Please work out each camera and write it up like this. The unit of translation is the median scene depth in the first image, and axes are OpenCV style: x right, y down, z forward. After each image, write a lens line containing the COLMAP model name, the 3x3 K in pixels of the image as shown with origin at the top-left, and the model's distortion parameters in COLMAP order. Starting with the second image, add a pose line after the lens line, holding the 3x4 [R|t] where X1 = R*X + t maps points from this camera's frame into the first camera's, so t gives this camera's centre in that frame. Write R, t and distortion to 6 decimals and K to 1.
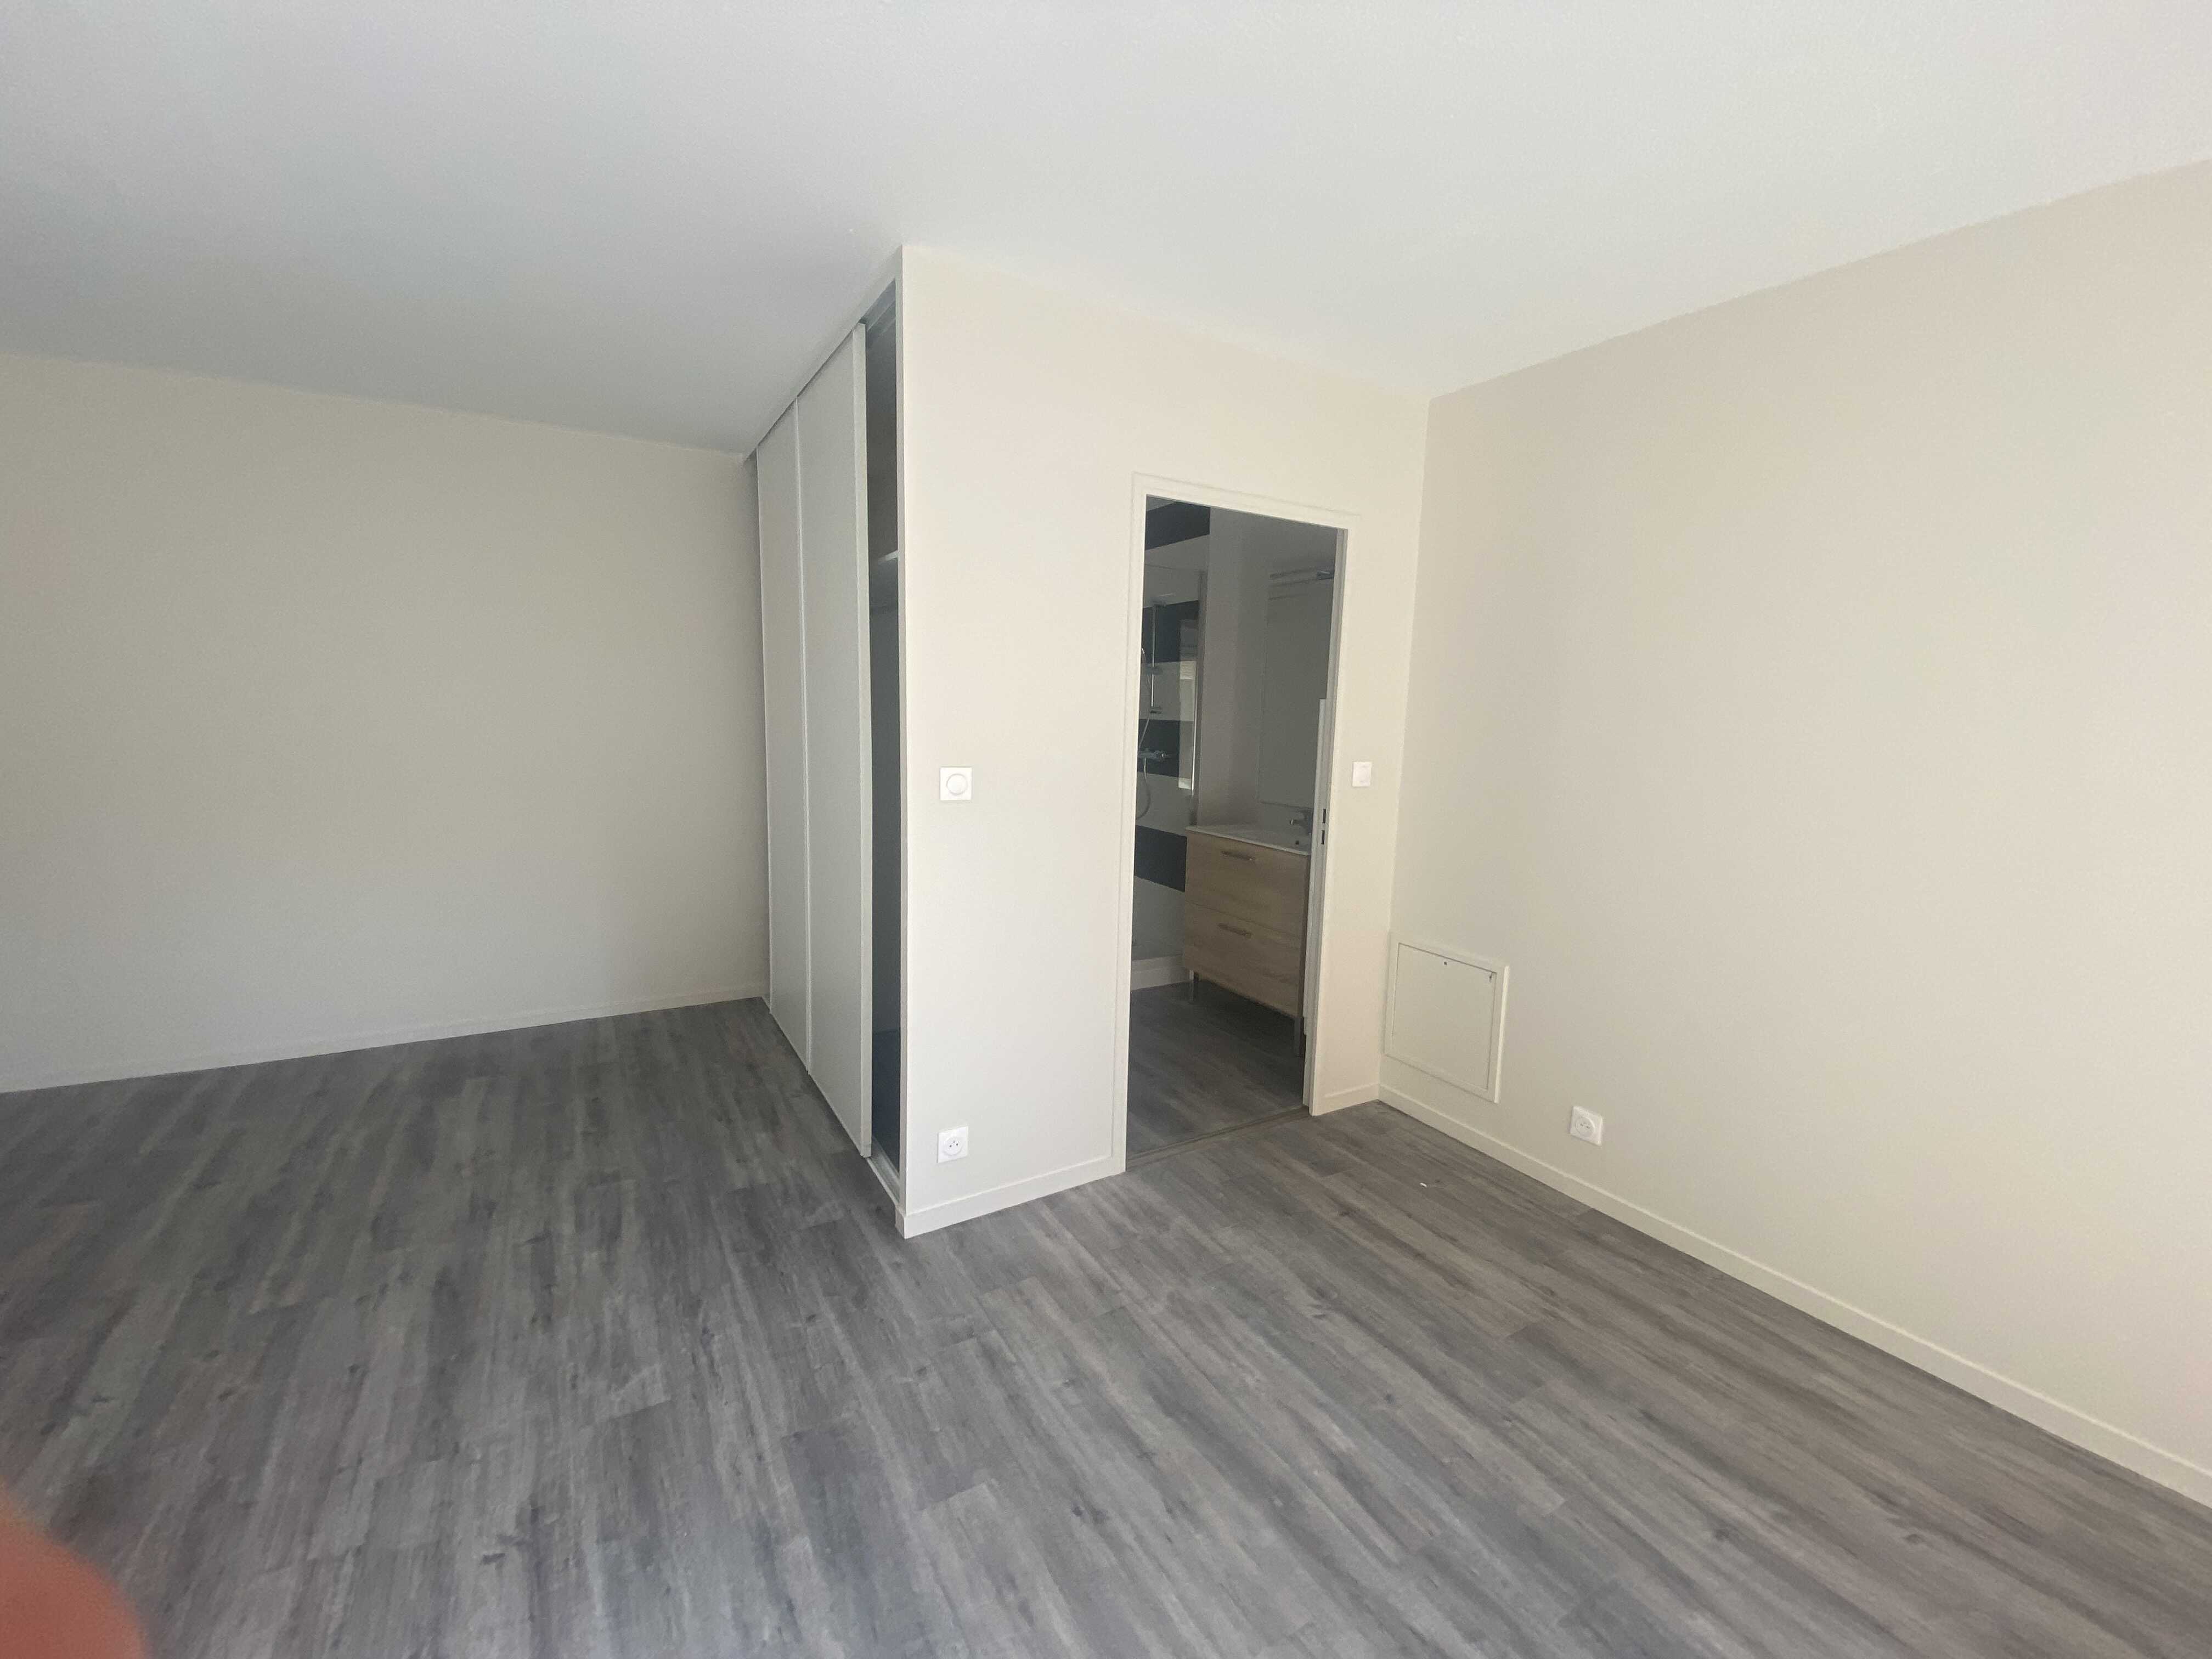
lens RADIAL K [[889.1, 0, 1044.5], [0, 889.1, 828.3], [0, 0, 1]] dist [0.022670, -0.021422]
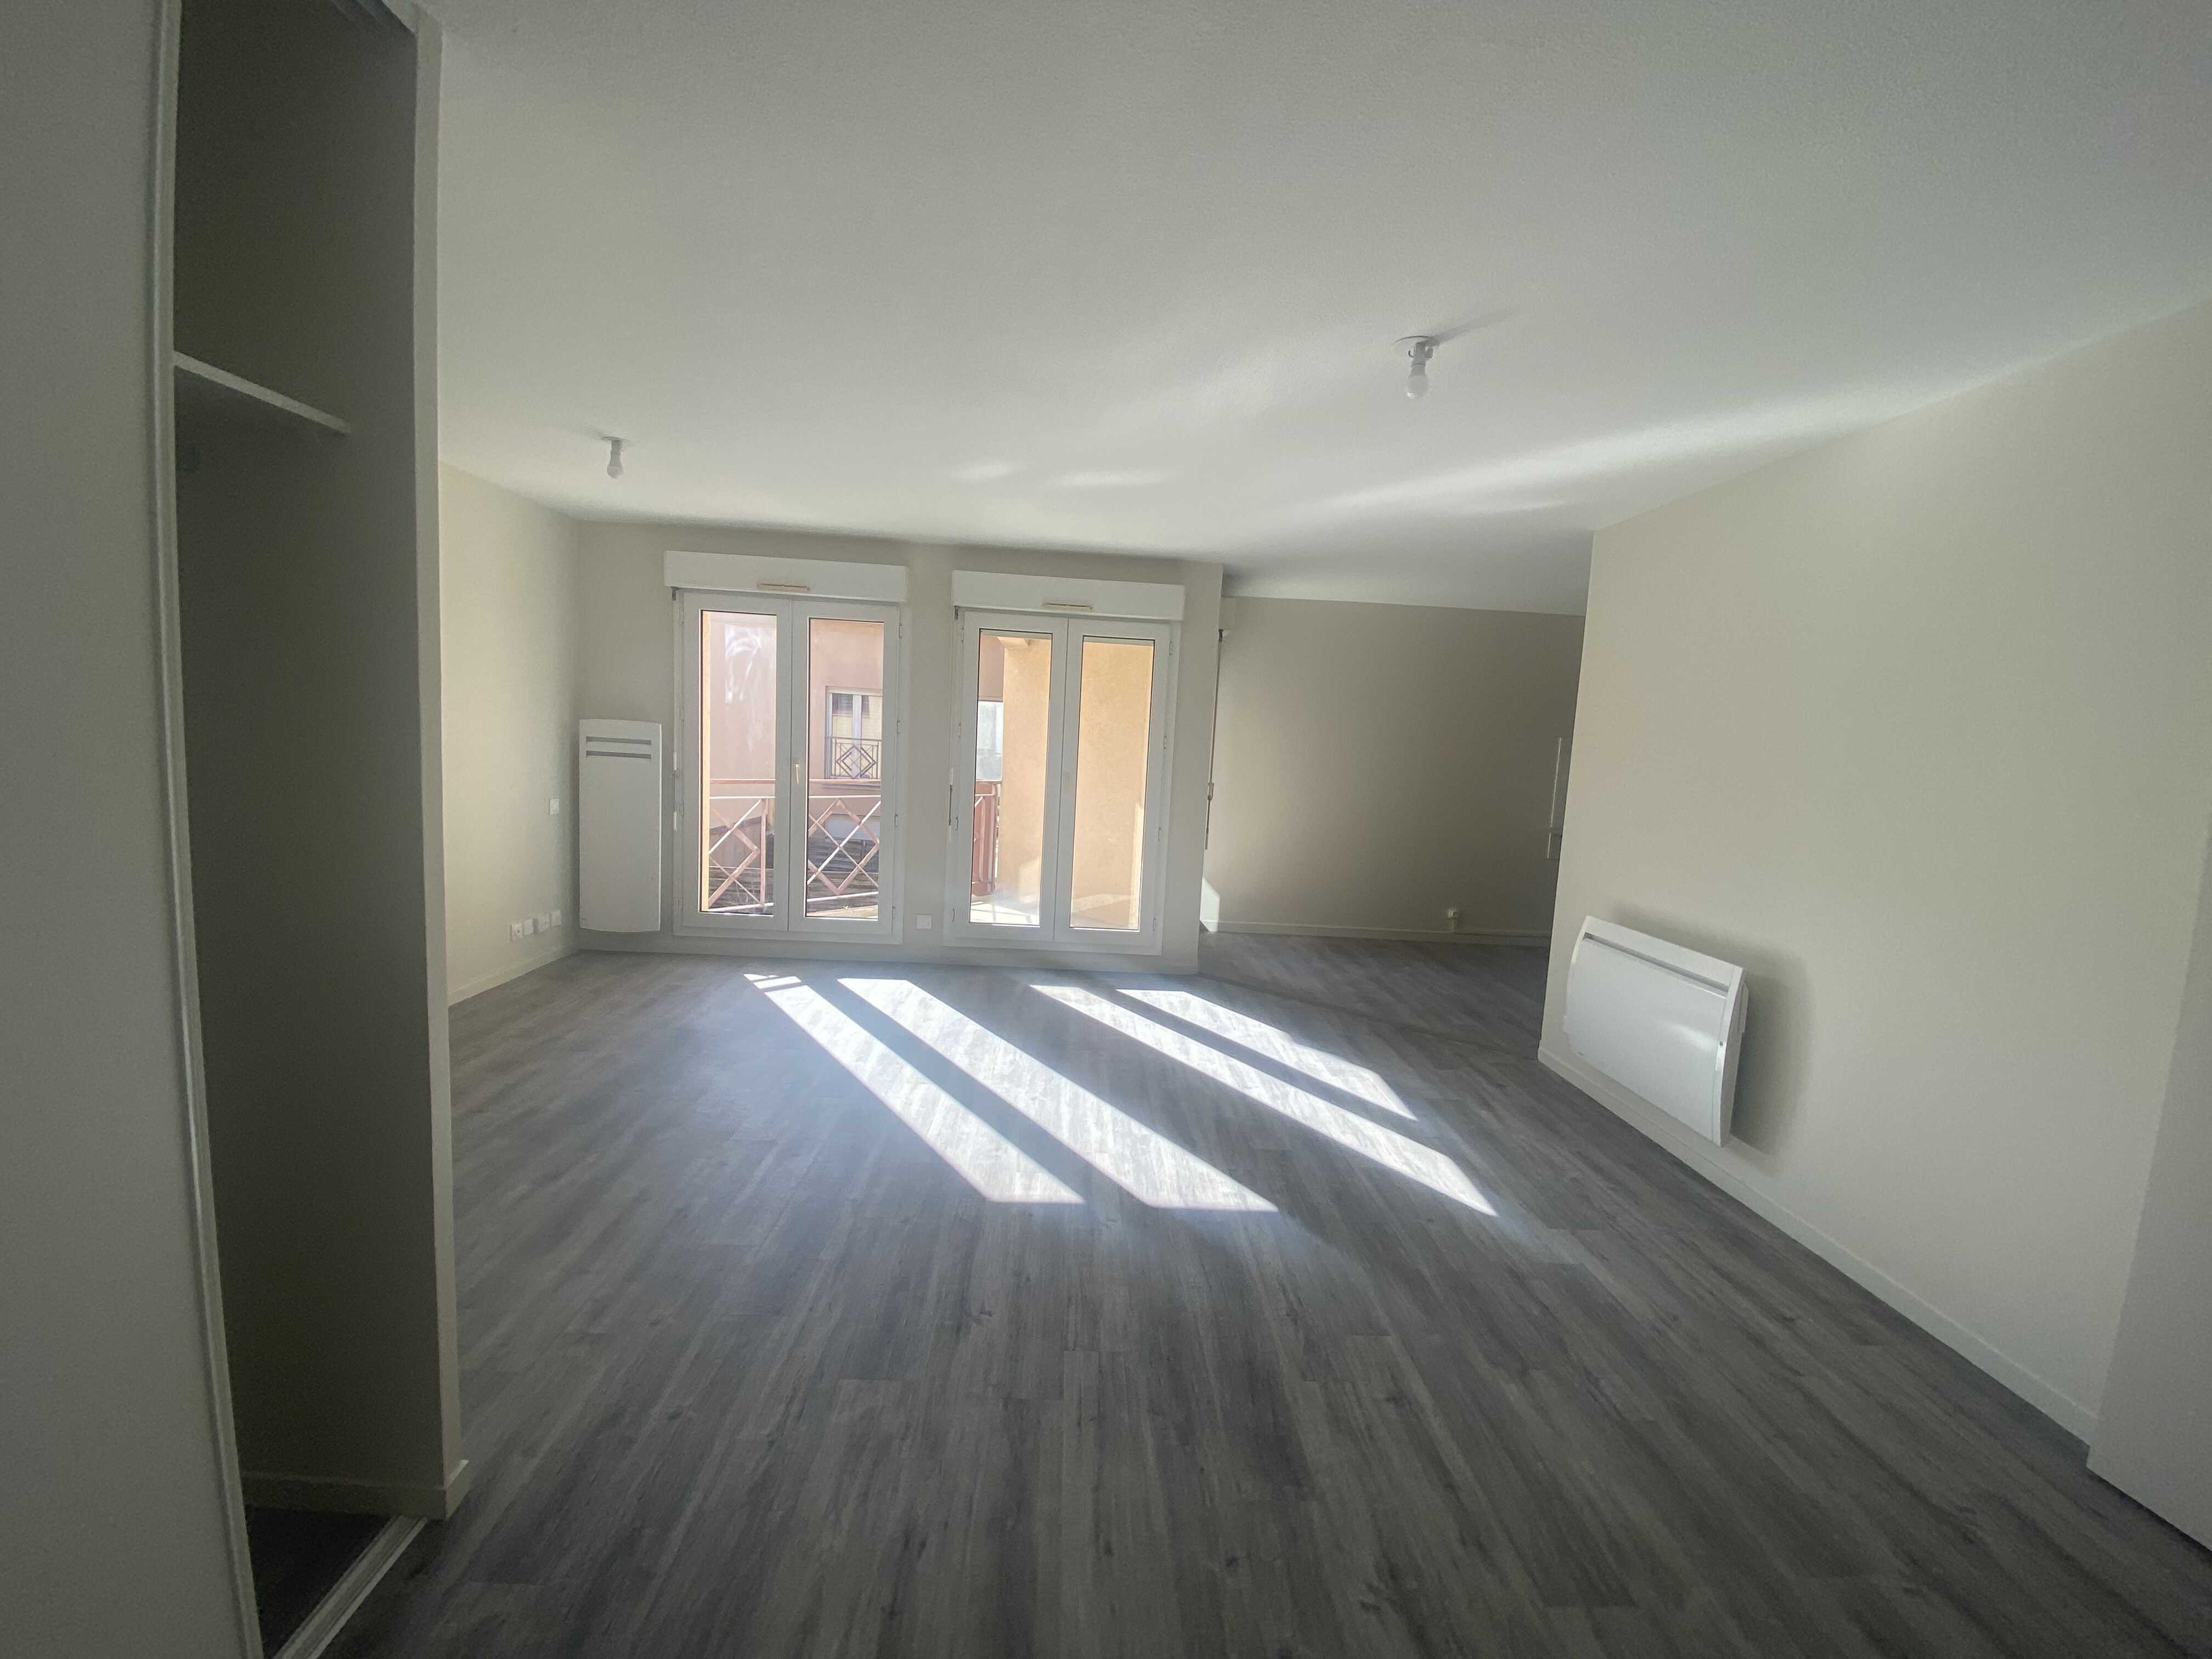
lens RADIAL K [[903.2, 0, 1106.0], [0, 903.2, 829.5], [0, 0, 1]] dist [0.036460, -0.024785]
pose [[-0.892384, -0.117165, 0.435801, -1.081638], [-0.012605, 0.971803, 0.235457, -0.275665], [-0.451100, 0.204624, -0.868699, 1.633343]]
